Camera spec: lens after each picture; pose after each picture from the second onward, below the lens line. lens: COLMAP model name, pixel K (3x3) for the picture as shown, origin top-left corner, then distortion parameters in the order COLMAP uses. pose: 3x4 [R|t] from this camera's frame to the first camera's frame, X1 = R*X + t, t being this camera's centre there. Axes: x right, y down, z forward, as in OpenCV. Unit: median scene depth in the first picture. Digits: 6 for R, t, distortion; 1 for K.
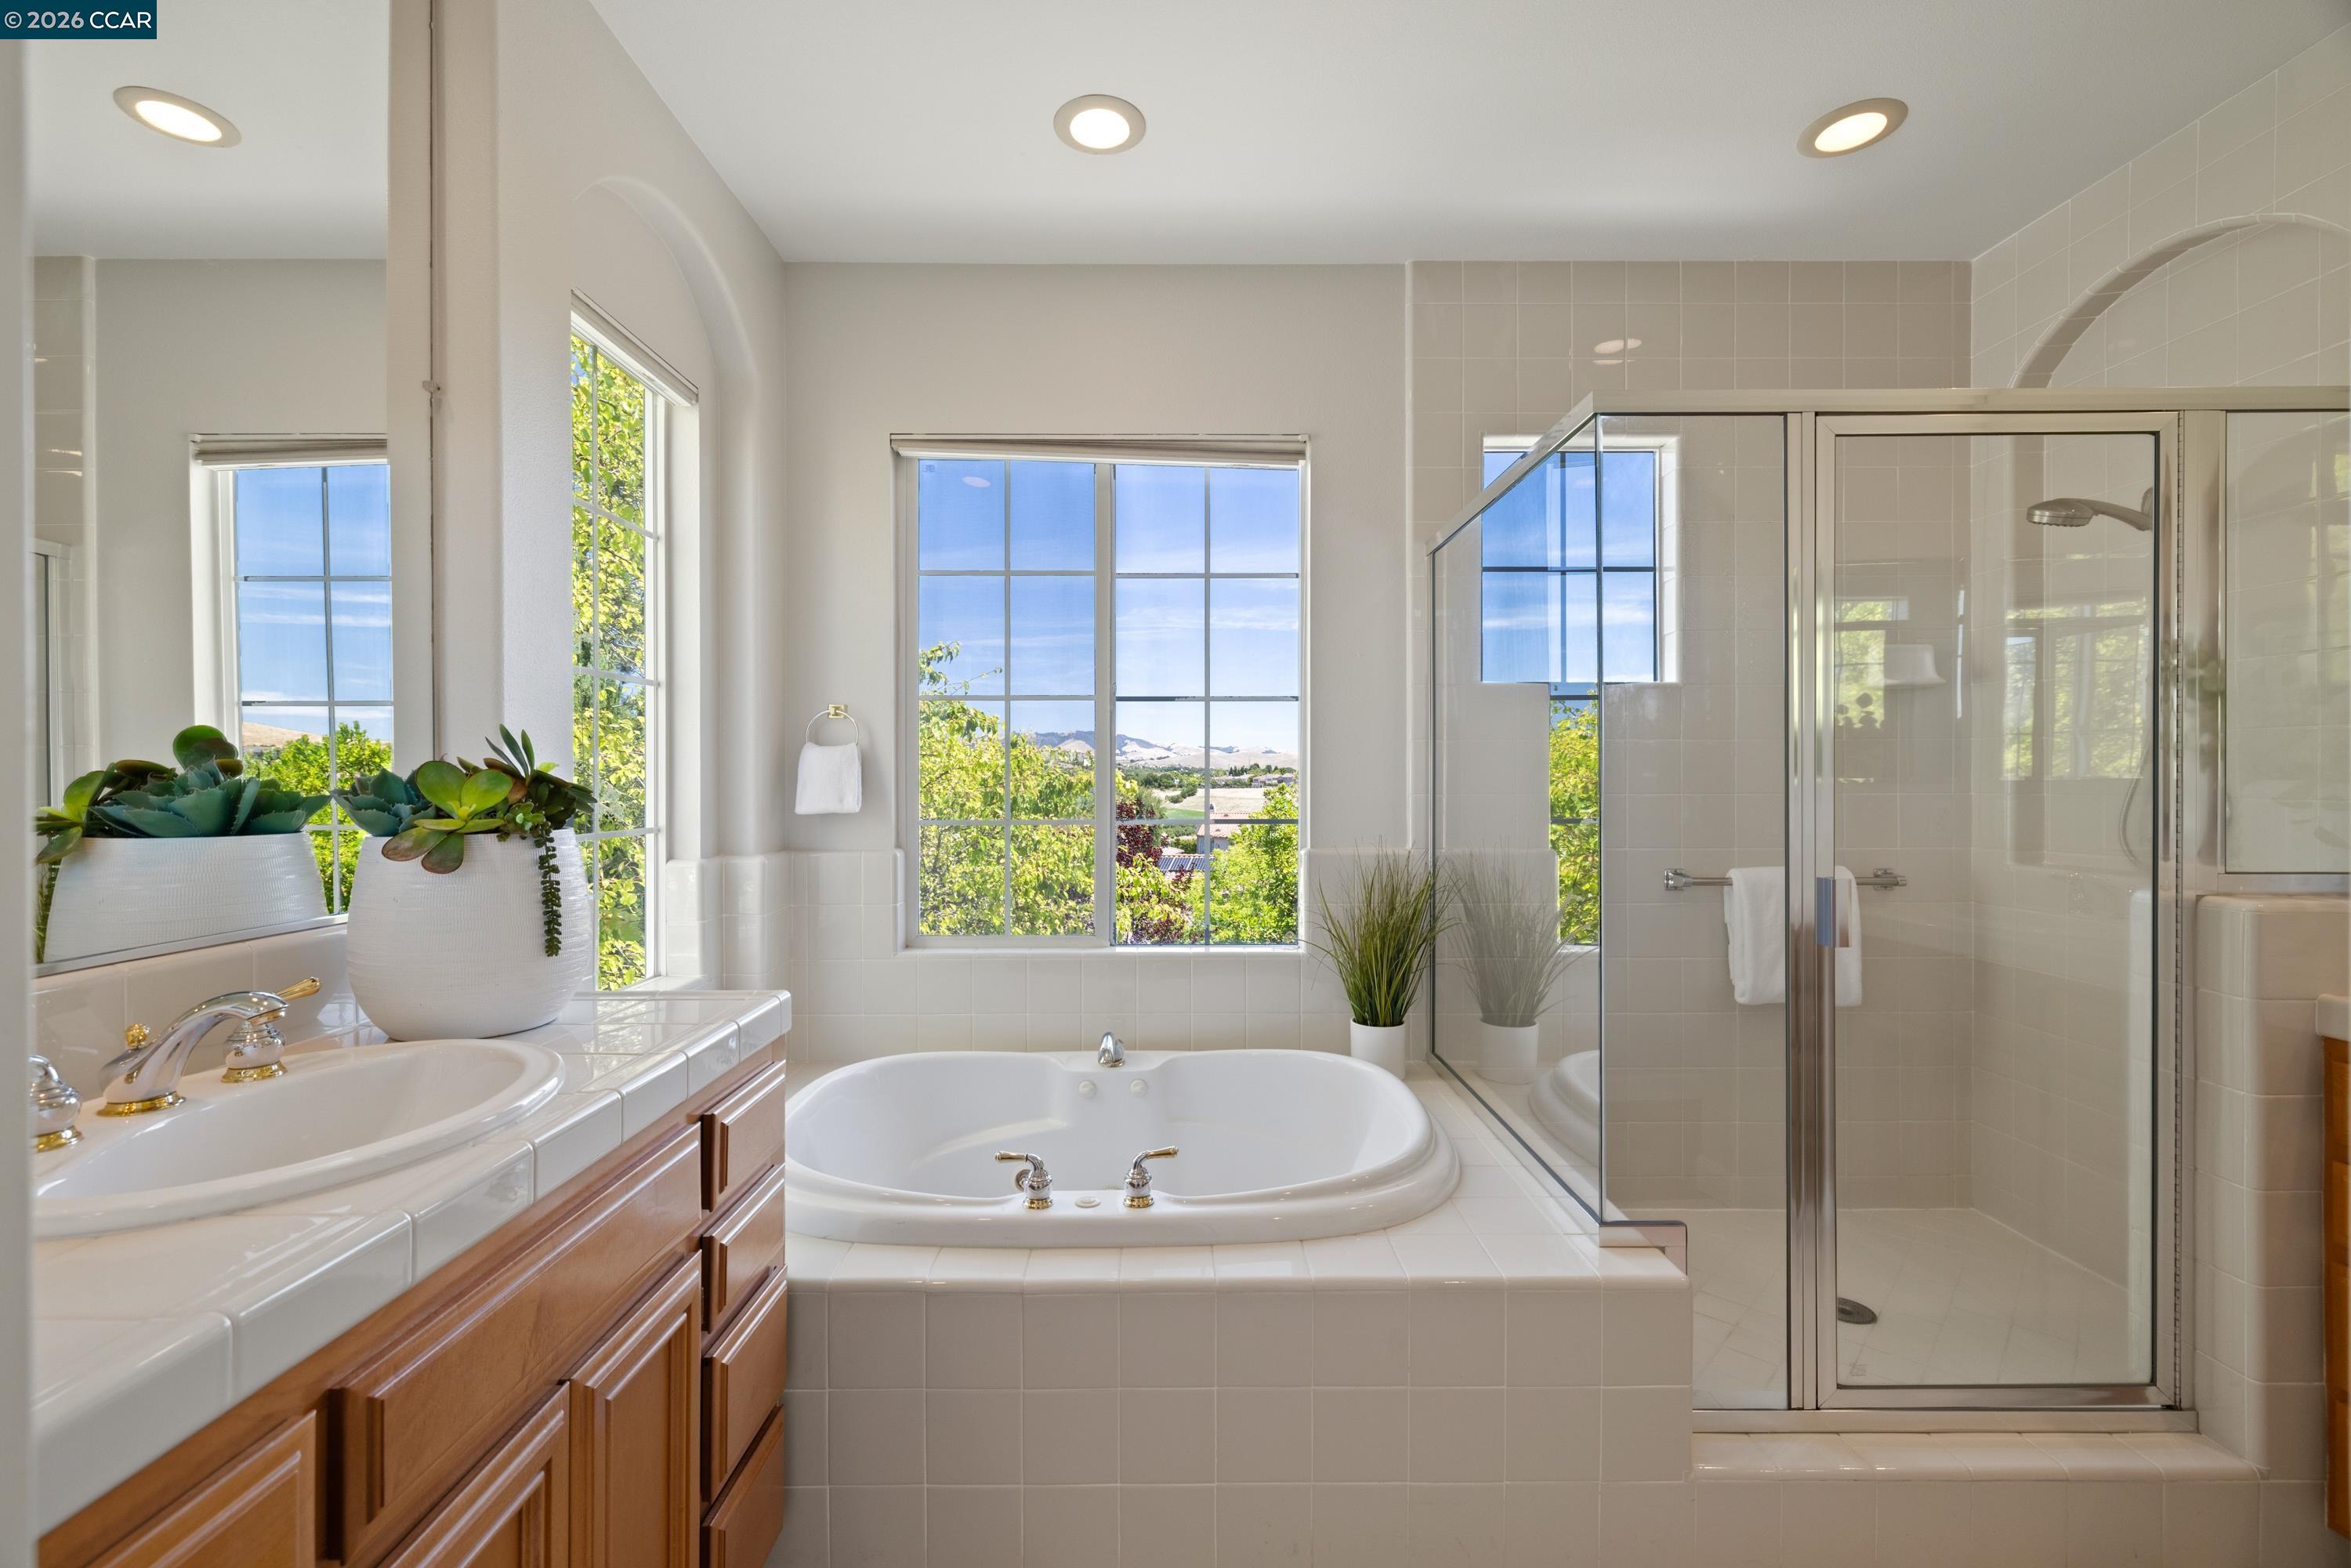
lens RADIAL K [[989.1, 0, 1172.8], [0, 989.1, 781.3], [0, 0, 1]] dist [0.004369, 0.000225]
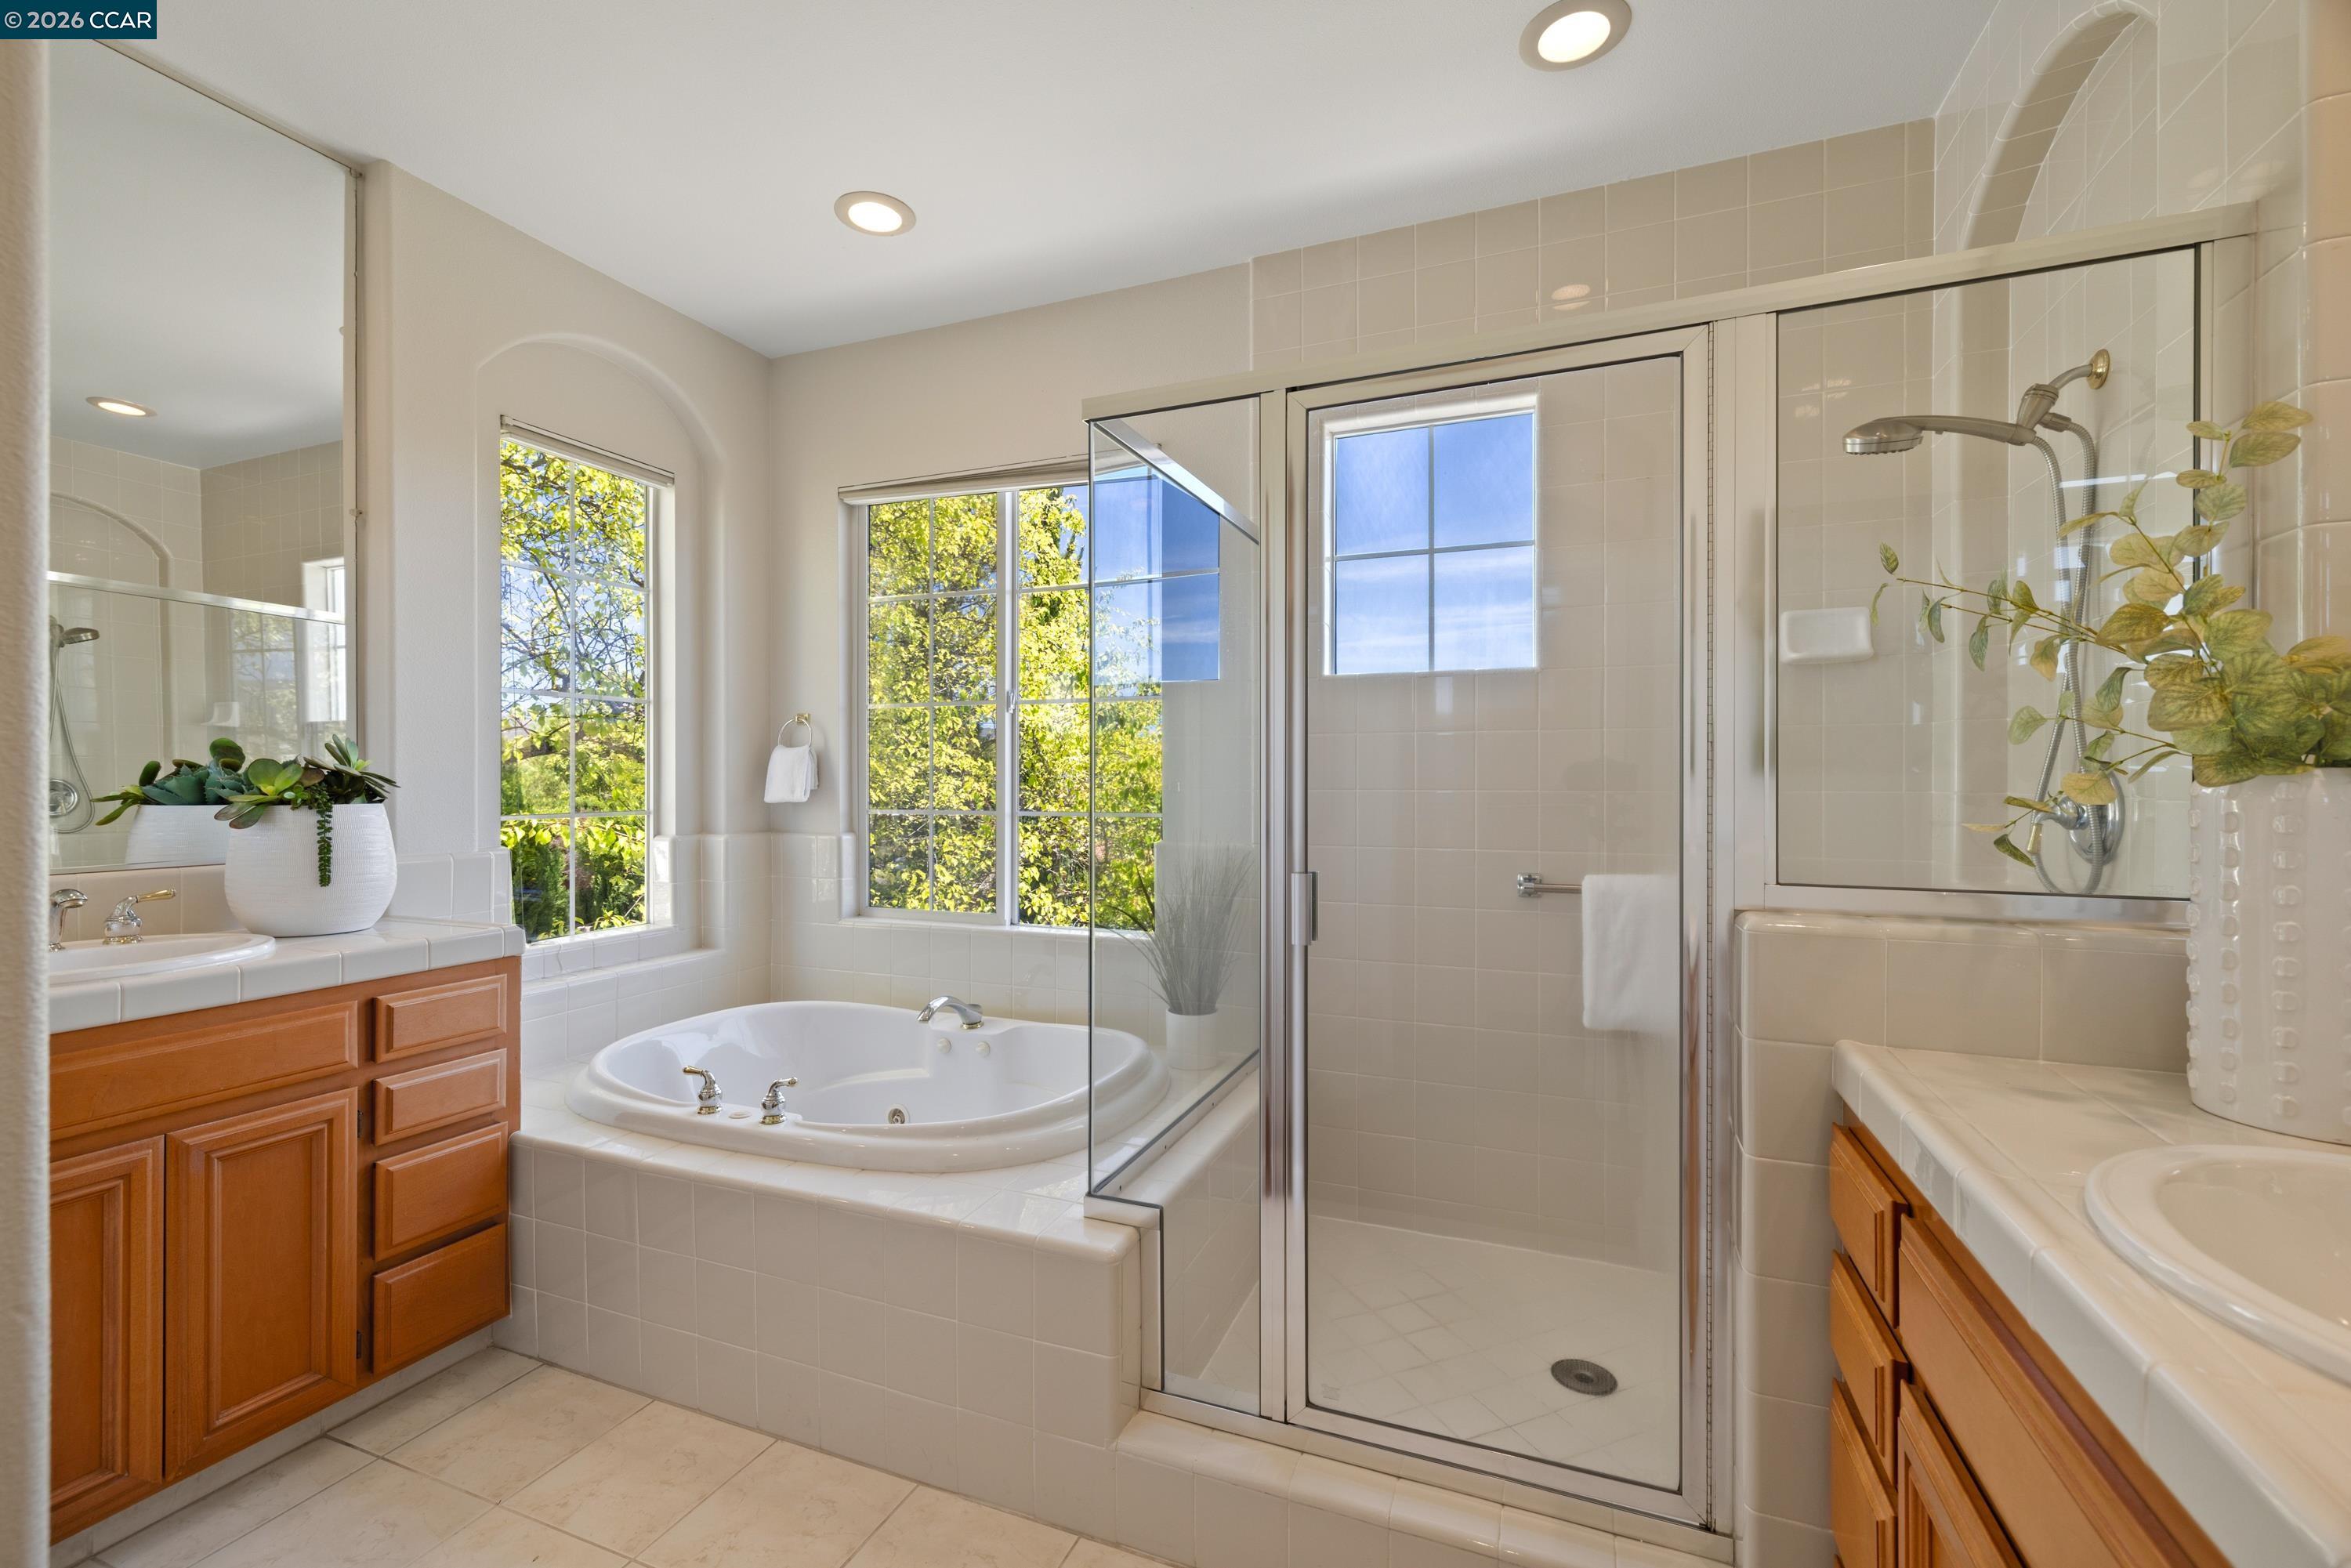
lens RADIAL K [[989.1, 0, 1174.9], [0, 989.1, 783.5], [0, 0, 1]] dist [0.004369, 0.000225]
pose [[0.924668, 0.002704, -0.380766, 0.623148], [-0.002648, 0.999996, 0.000671, 0.007671], [0.380766, 0.000388, 0.924671, 0.047368]]
